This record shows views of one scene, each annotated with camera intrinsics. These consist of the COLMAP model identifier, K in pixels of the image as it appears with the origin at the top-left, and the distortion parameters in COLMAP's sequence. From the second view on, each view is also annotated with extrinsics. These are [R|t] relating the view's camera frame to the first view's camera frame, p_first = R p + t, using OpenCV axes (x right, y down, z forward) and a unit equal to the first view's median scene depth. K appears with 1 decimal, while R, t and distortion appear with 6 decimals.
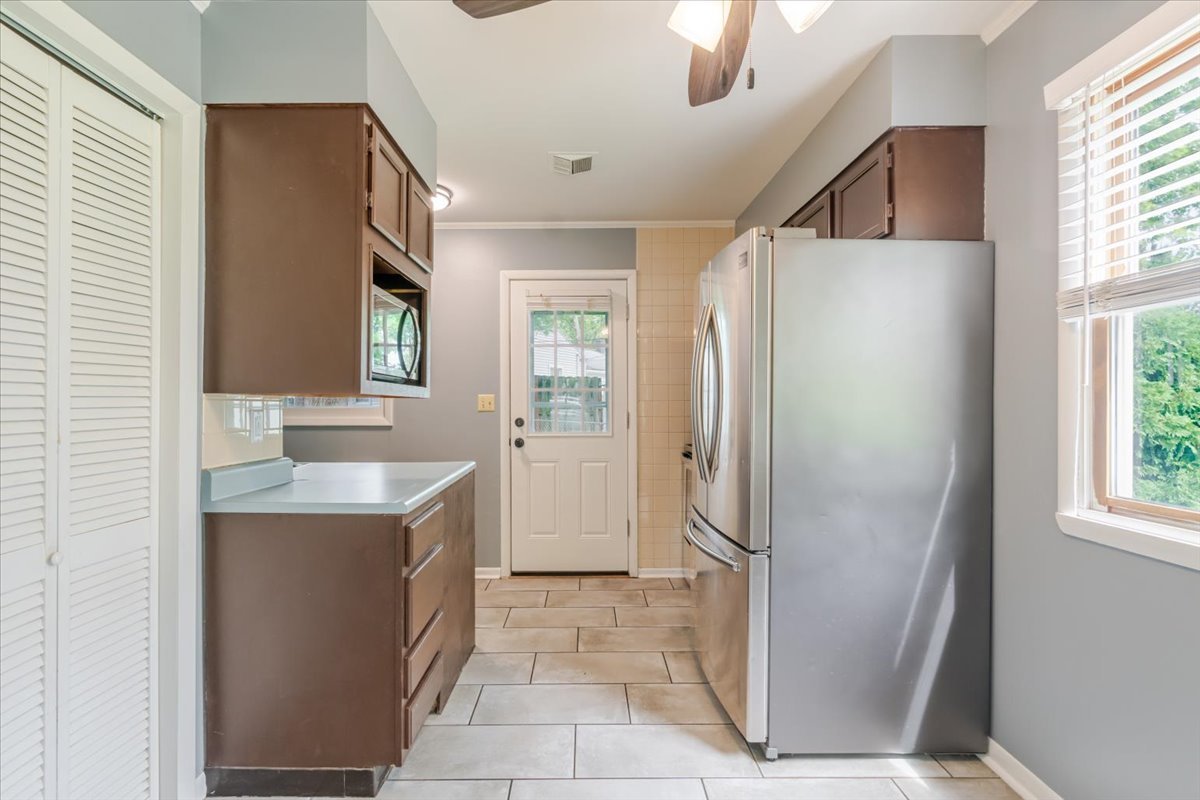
lens RADIAL K [[570.3, 0, 592.9], [0, 570.3, 411.3], [0, 0, 1]] dist [0.000089, 0.000134]
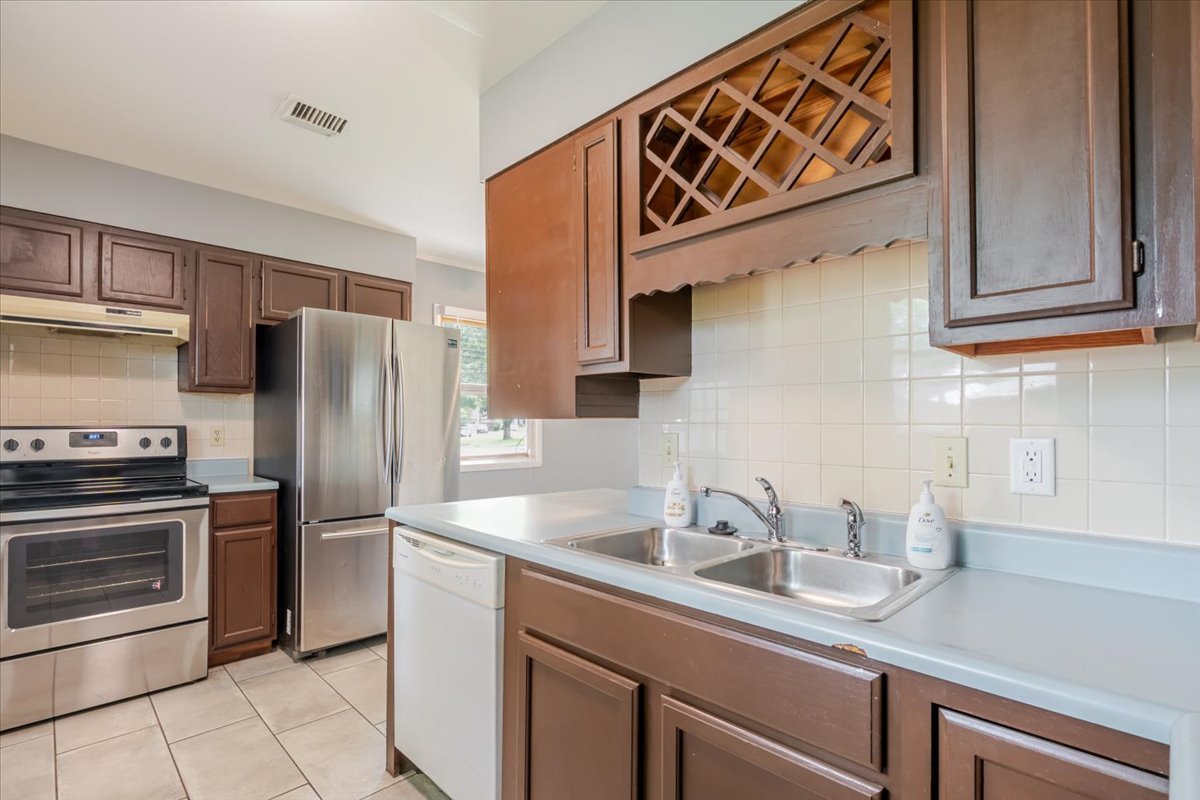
lens RADIAL K [[570.3, 0, 592.9], [0, 570.3, 411.3], [0, 0, 1]] dist [0.000089, 0.000134]
pose [[-0.686195, 0.008770, 0.727365, -0.926350], [0.007866, 0.999958, -0.004636, -0.026664], [-0.727375, 0.002540, -0.686235, 1.338402]]
